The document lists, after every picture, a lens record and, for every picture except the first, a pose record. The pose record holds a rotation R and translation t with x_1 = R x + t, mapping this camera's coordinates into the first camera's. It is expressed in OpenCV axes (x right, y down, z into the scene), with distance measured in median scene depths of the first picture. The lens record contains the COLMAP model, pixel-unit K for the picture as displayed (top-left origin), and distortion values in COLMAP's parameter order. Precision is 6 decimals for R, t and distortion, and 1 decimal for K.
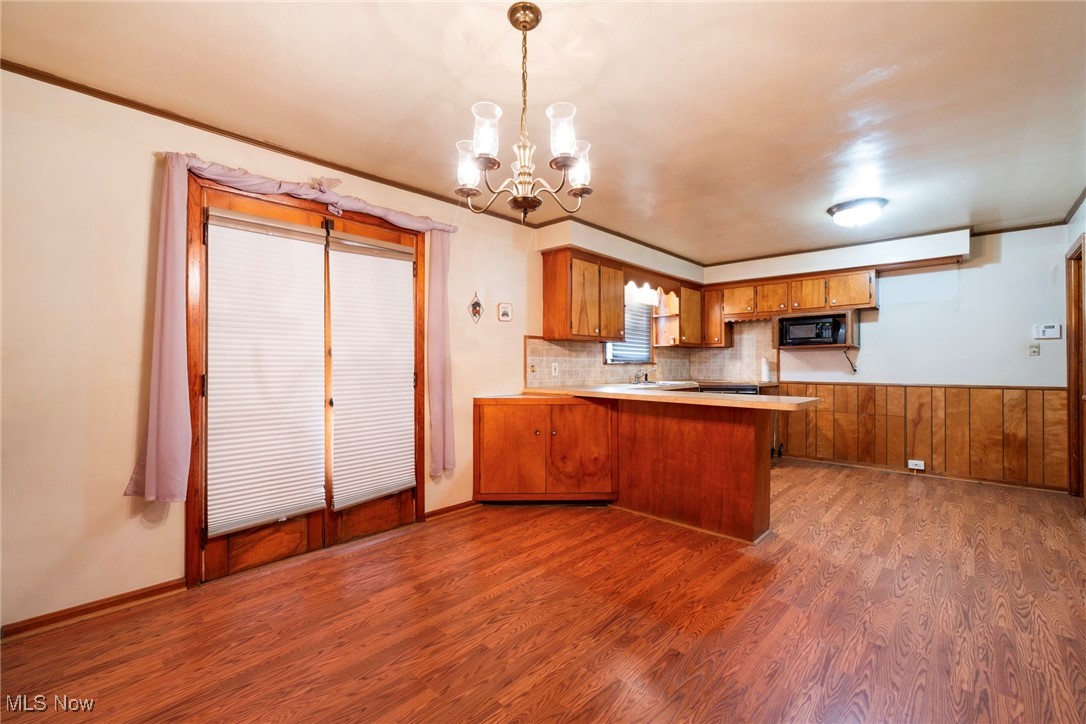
lens RADIAL K [[454.4, 0, 544.3], [0, 454.4, 363.9], [0, 0, 1]] dist [-0.001986, 0.000303]
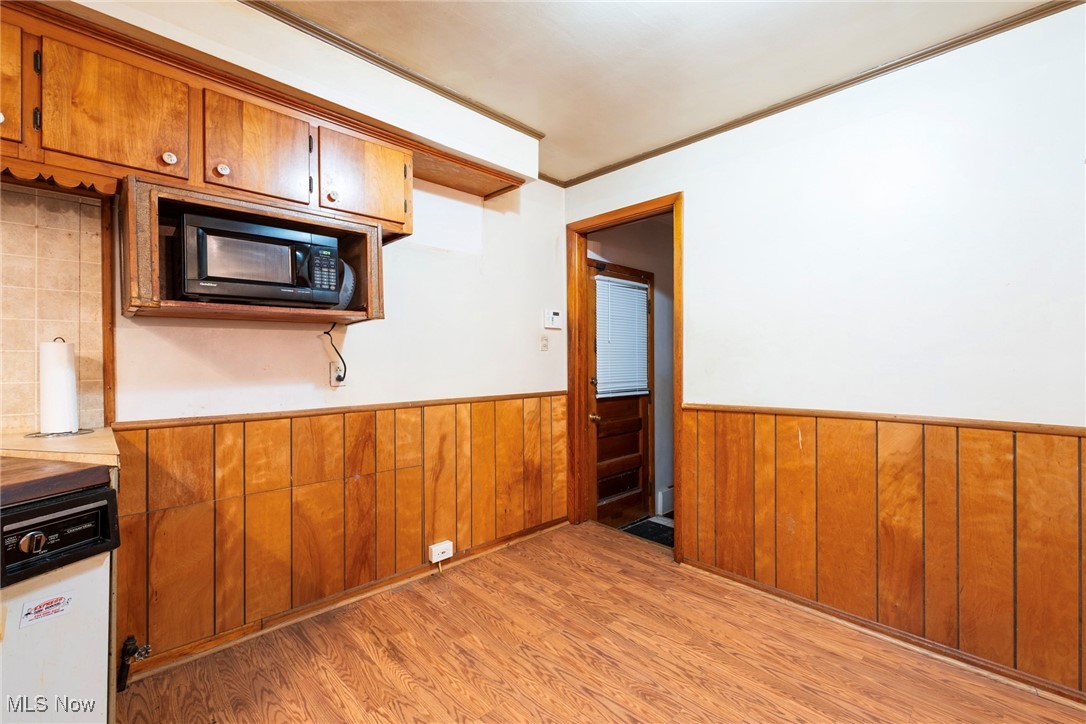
lens RADIAL K [[461.2, 0, 542.3], [0, 461.2, 360.4], [0, 0, 1]] dist [-0.004325, 0.000557]
pose [[0.048580, -0.000885, 0.998819, 0.324136], [0.003288, 0.999994, 0.000726, -0.002707], [-0.998814, 0.003249, 0.048583, 0.969190]]
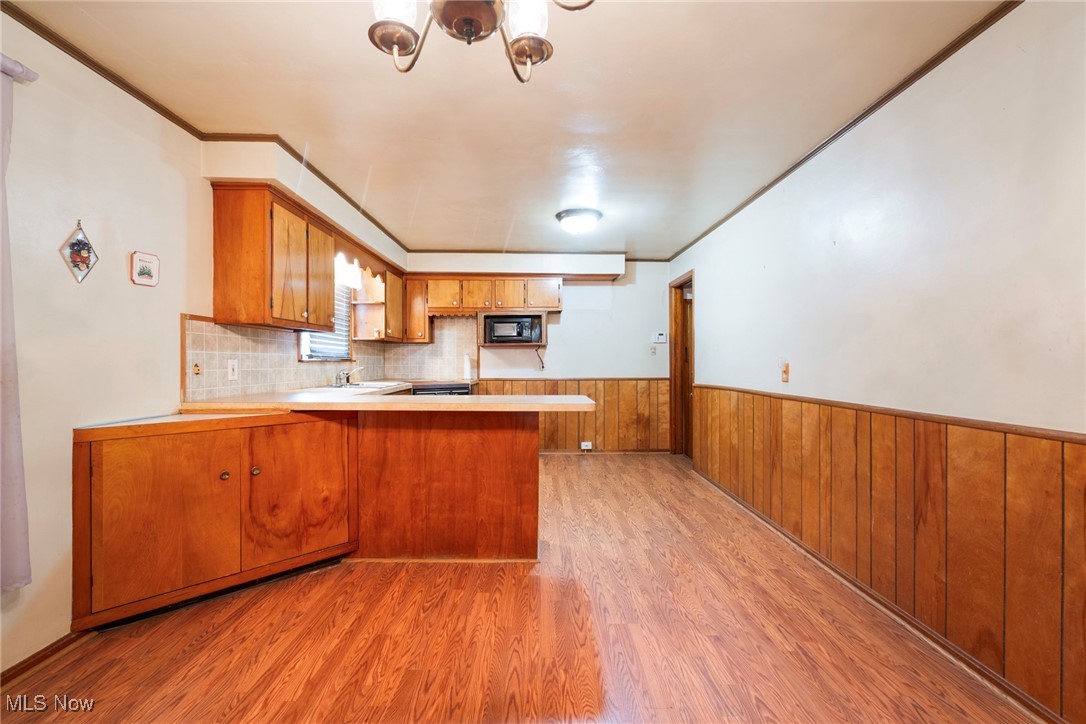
lens RADIAL K [[461.2, 0, 542.3], [0, 461.2, 360.4], [0, 0, 1]] dist [-0.004325, 0.000557]
pose [[0.717151, 0.000410, 0.696918, -0.122319], [0.000304, 1.000000, -0.000901, -0.000924], [-0.696918, 0.000858, 0.717150, 0.239496]]
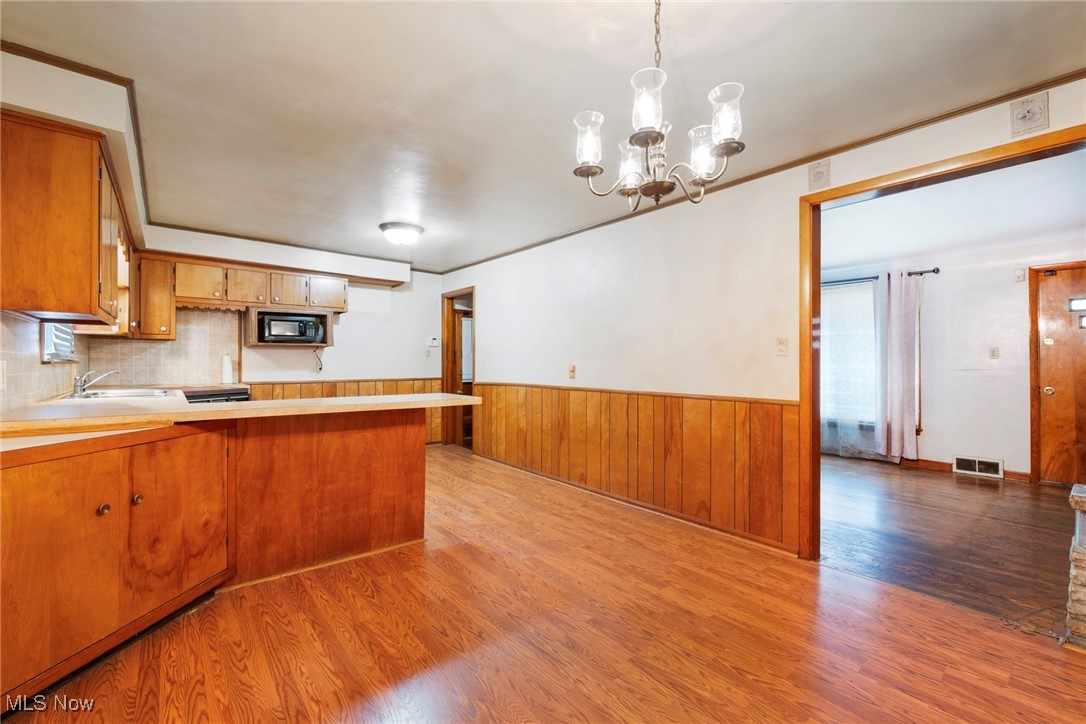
lens RADIAL K [[457.3, 0, 543.0], [0, 457.3, 362.0], [0, 0, 1]] dist [-0.002854, 0.000217]
pose [[0.123370, 0.000996, 0.992360, -0.378302], [-0.003191, 0.999995, -0.000607, -0.003205], [-0.992356, -0.003092, 0.123372, 0.434104]]
